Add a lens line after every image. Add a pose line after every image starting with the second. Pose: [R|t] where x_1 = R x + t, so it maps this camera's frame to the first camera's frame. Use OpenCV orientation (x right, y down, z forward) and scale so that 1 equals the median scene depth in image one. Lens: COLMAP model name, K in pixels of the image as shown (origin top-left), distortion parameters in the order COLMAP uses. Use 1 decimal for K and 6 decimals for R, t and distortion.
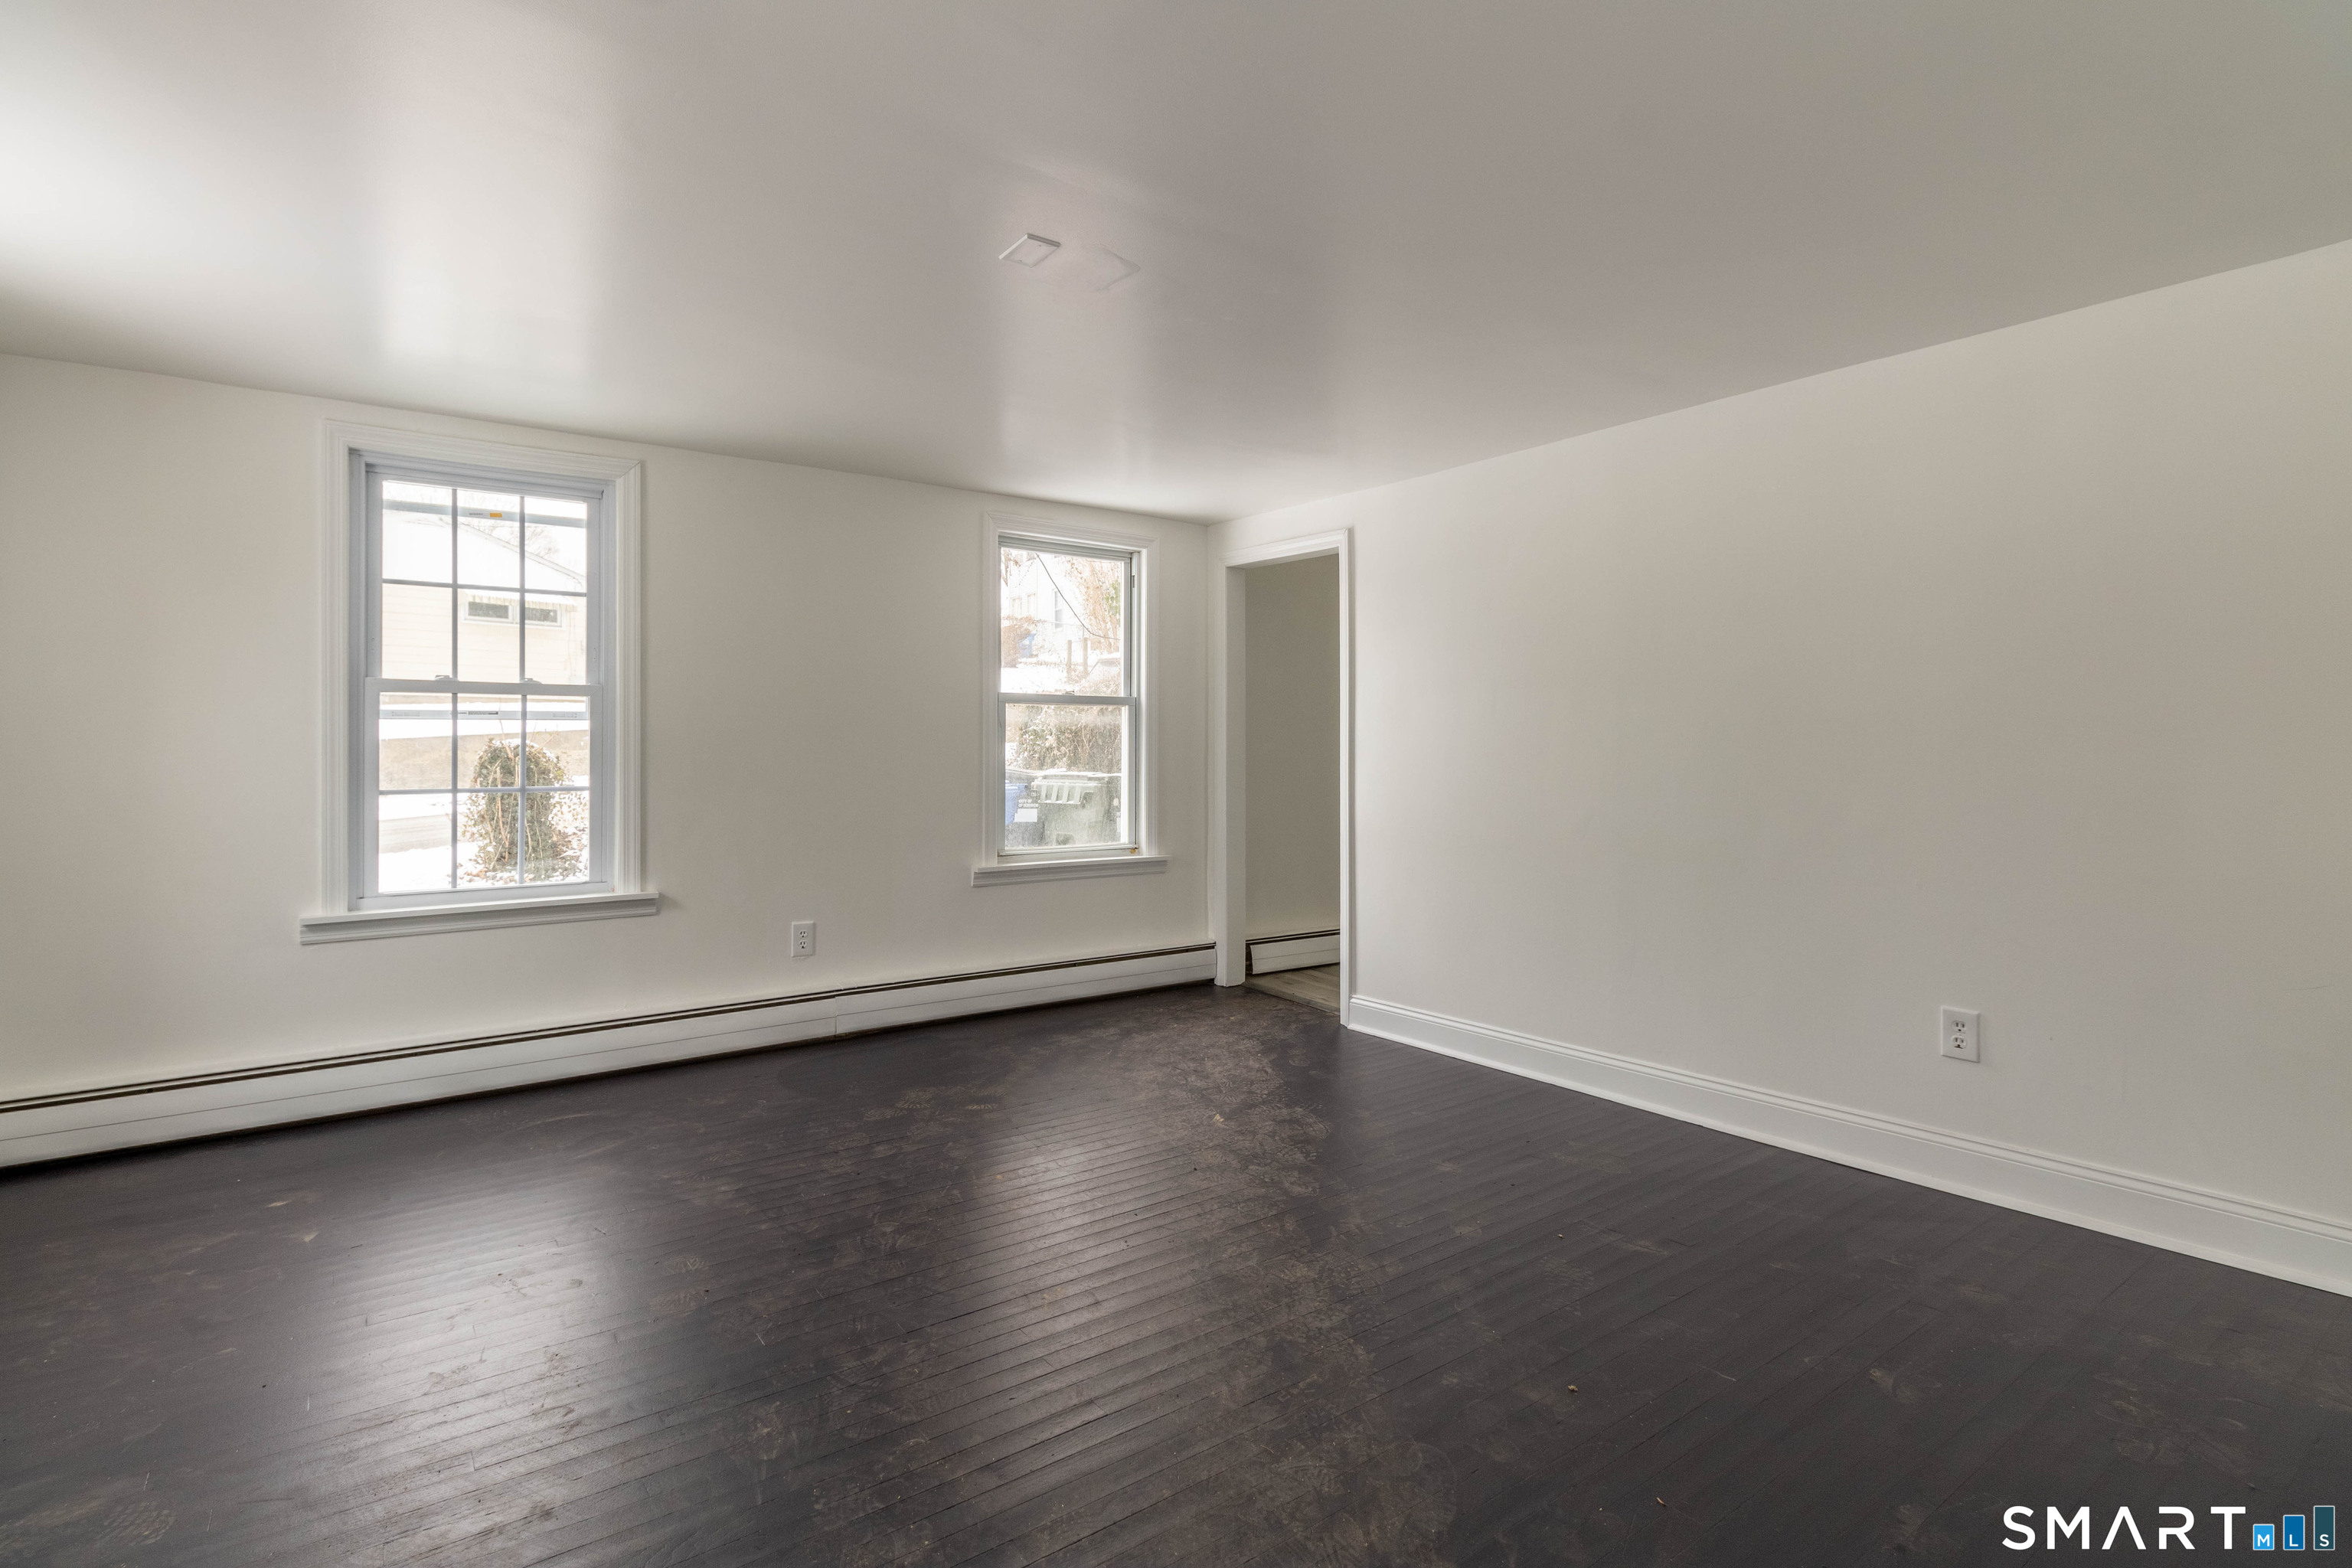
lens RADIAL K [[1120.7, 0, 1142.9], [0, 1120.7, 751.6], [0, 0, 1]] dist [-0.003164, -0.000852]
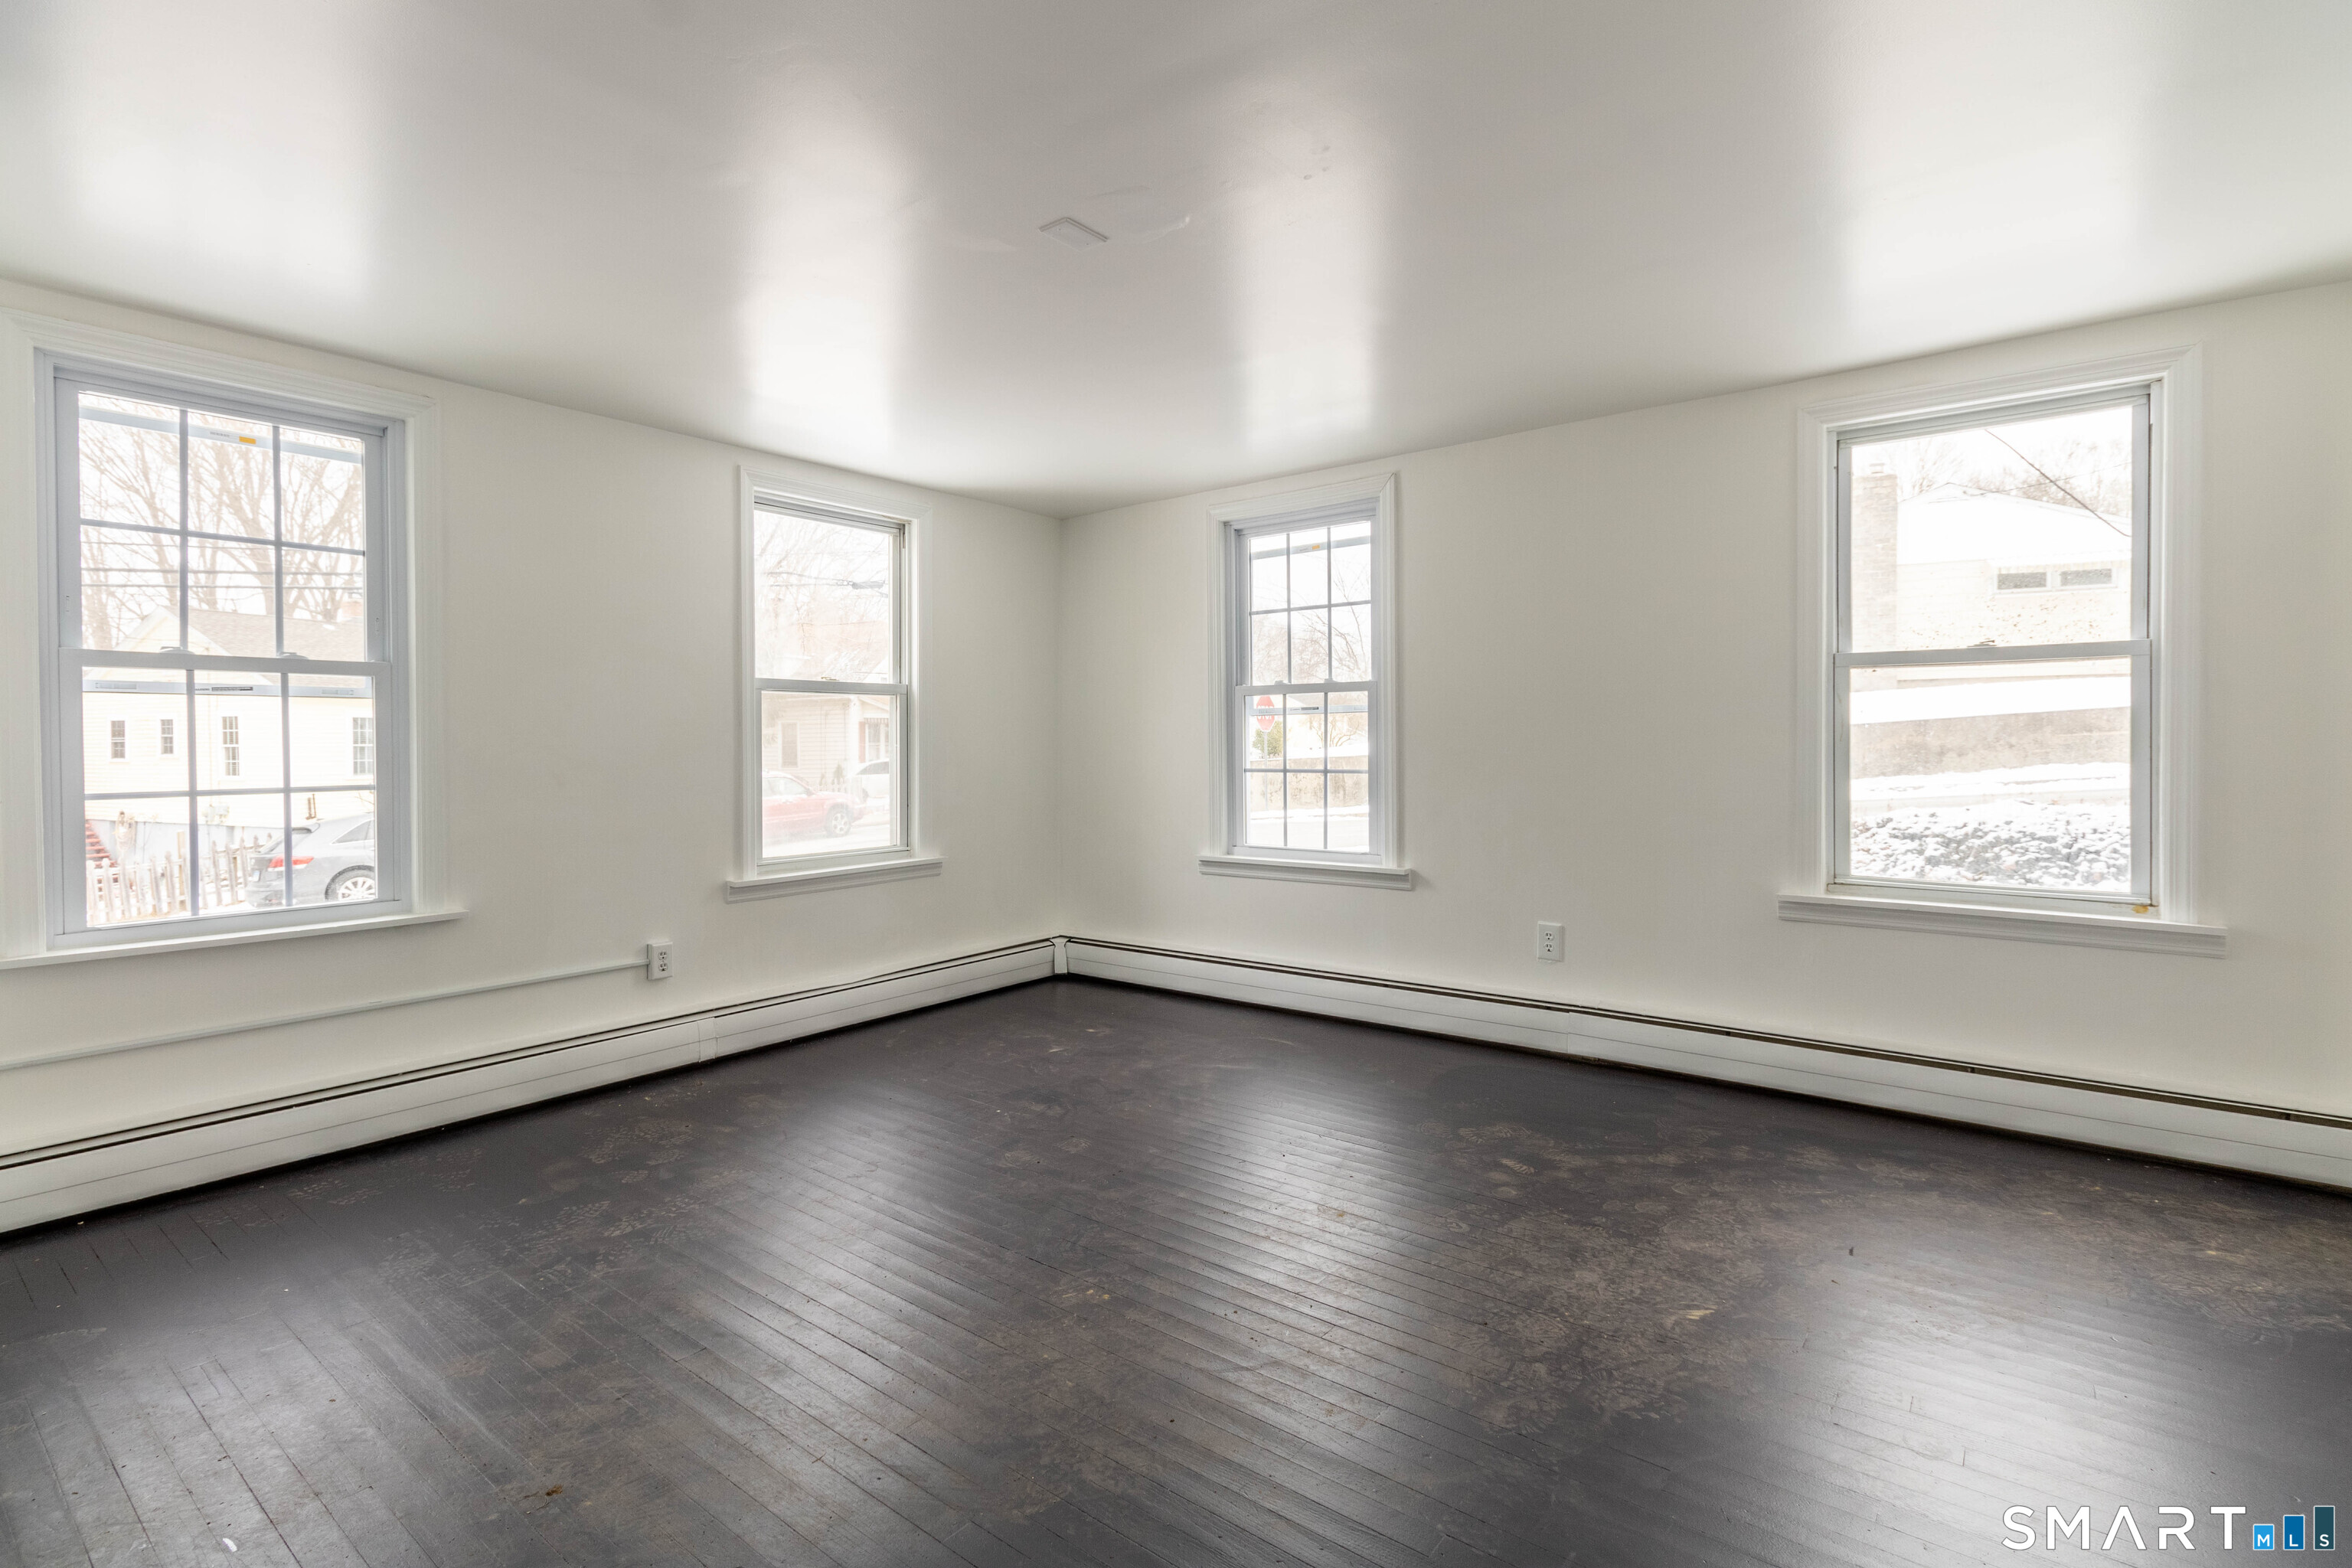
lens RADIAL K [[1092.3, 0, 1170.6], [0, 1092.3, 769.7], [0, 0, 1]] dist [0.000414, 0.000573]
pose [[0.282521, 0.022468, -0.958998, 0.584398], [0.004232, 0.999687, 0.024668, 0.002572], [0.959252, -0.011028, 0.282338, 0.555397]]
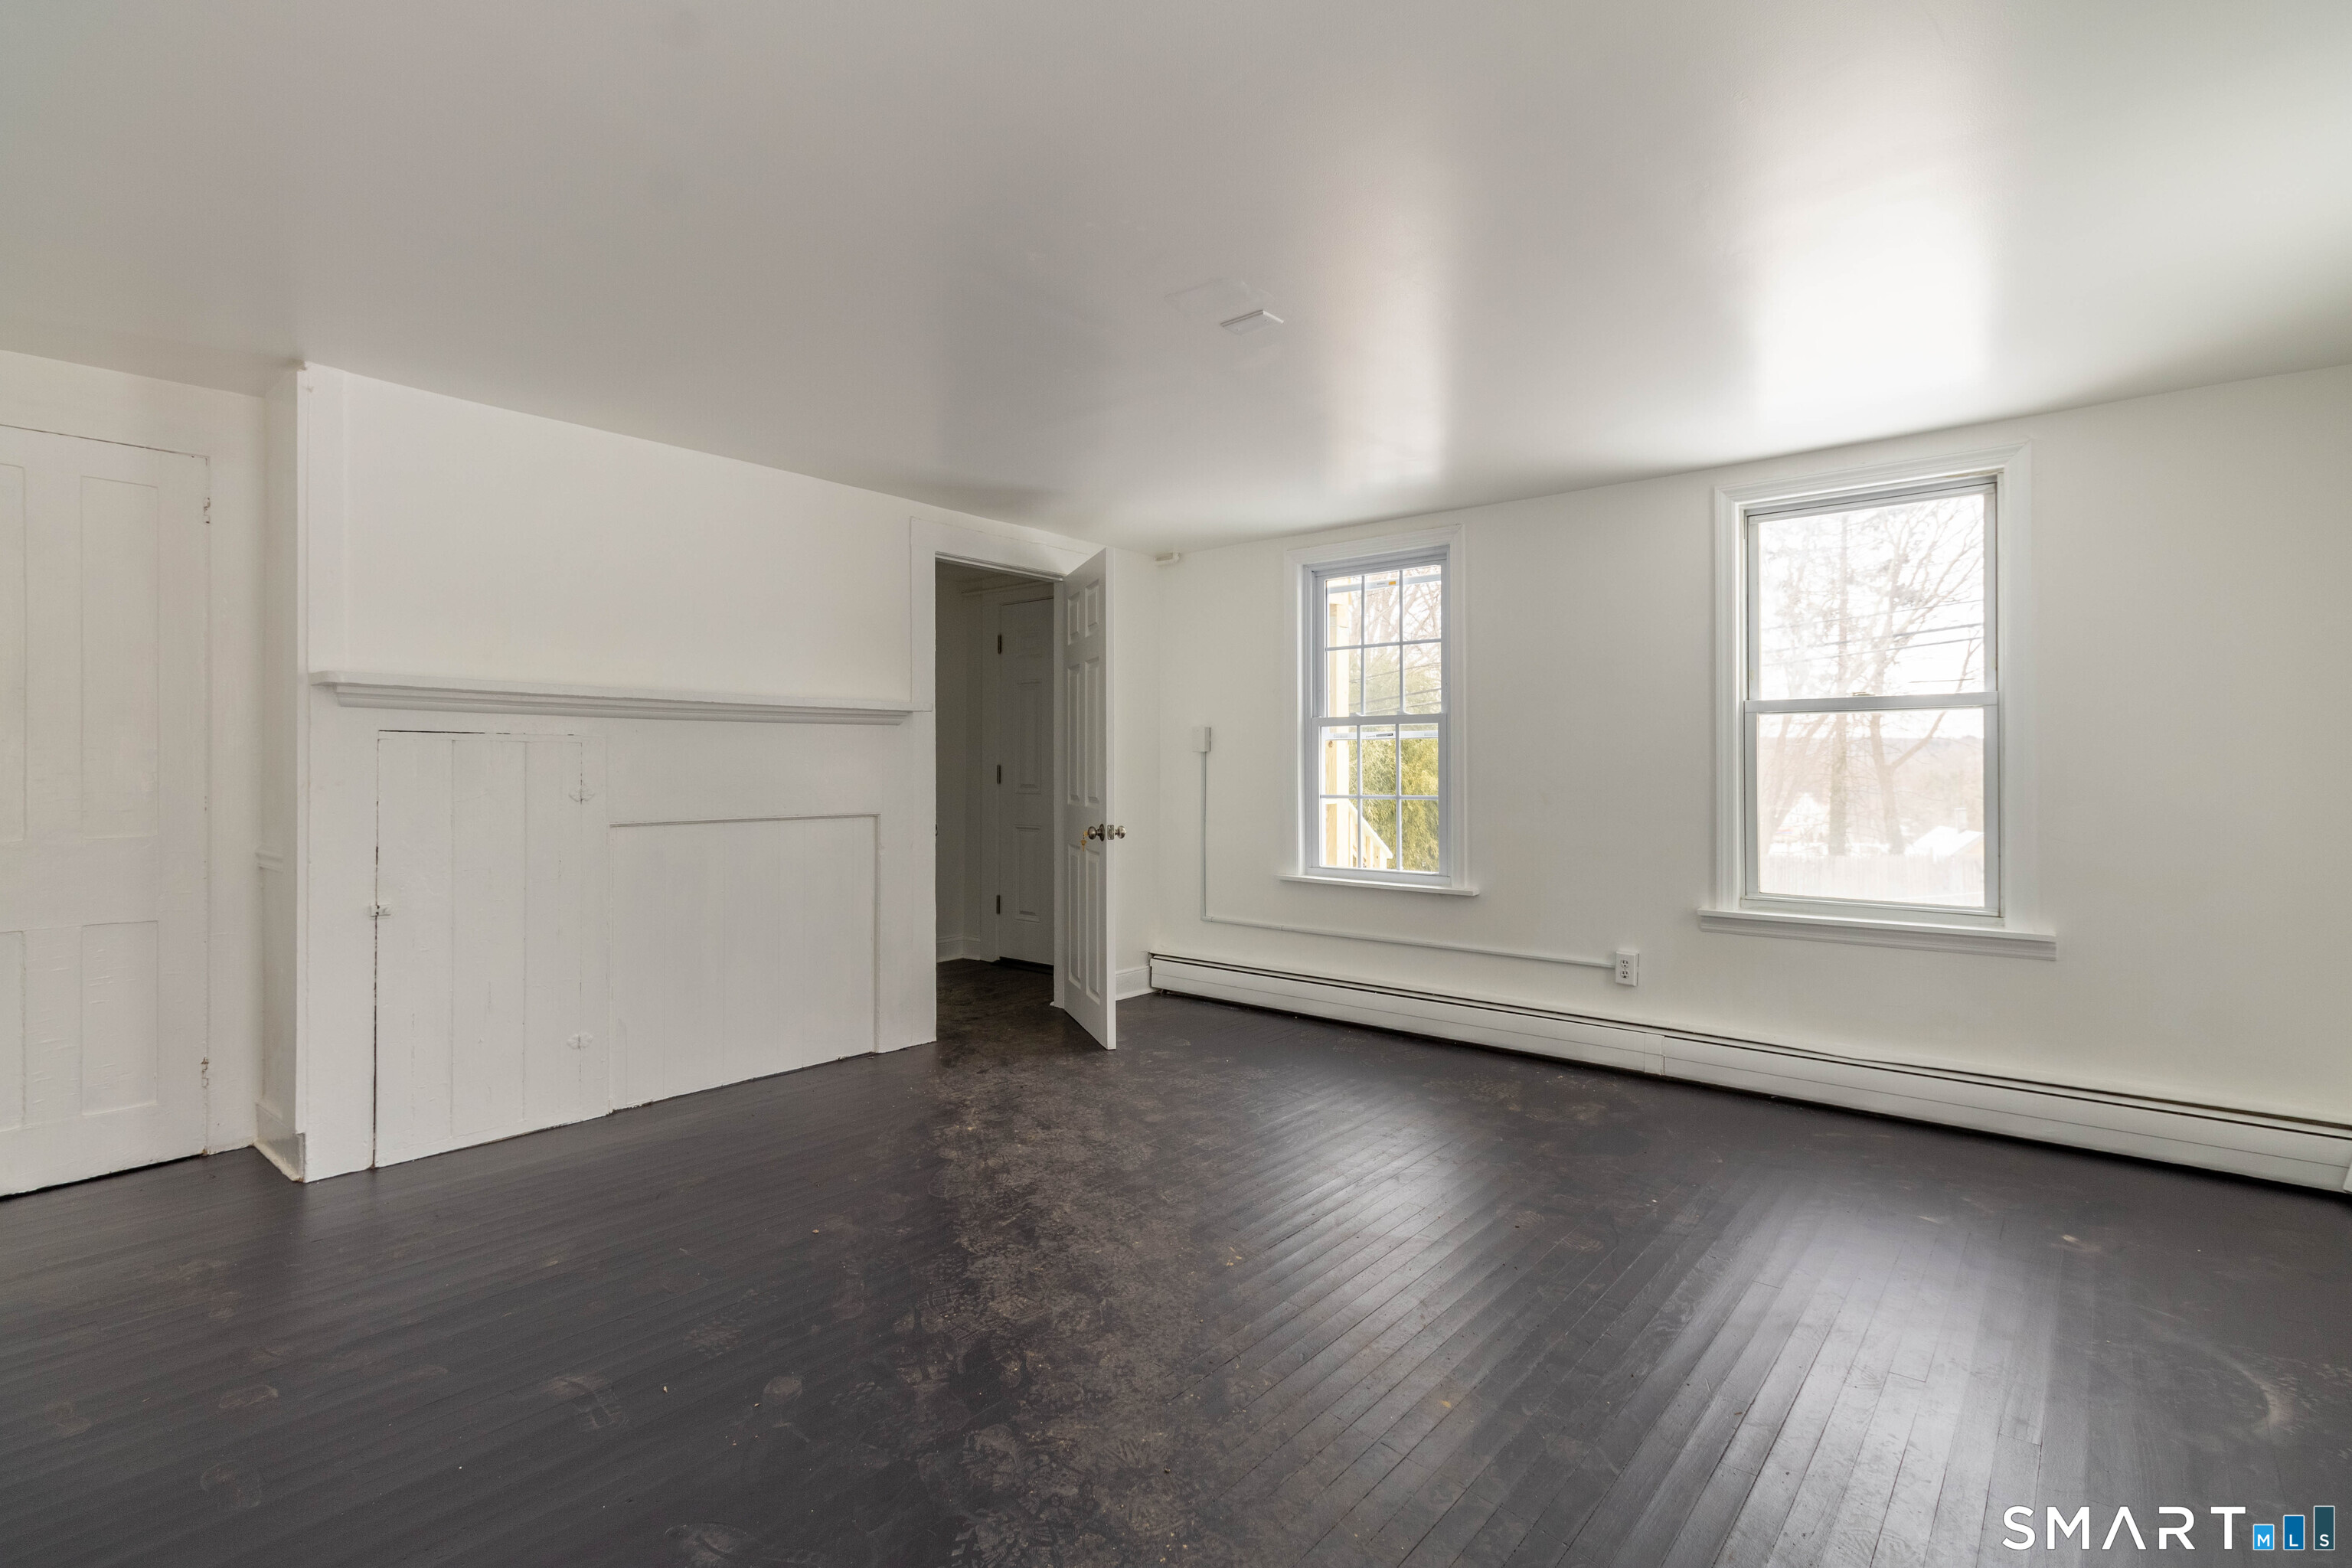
lens RADIAL K [[1092.3, 0, 1170.6], [0, 1092.3, 769.7], [0, 0, 1]] dist [0.000414, 0.000573]
pose [[-0.971049, 0.000262, -0.238880, 0.164748], [-0.000271, 0.999998, 0.002198, -0.000711], [0.238880, 0.002199, -0.971047, 1.408916]]
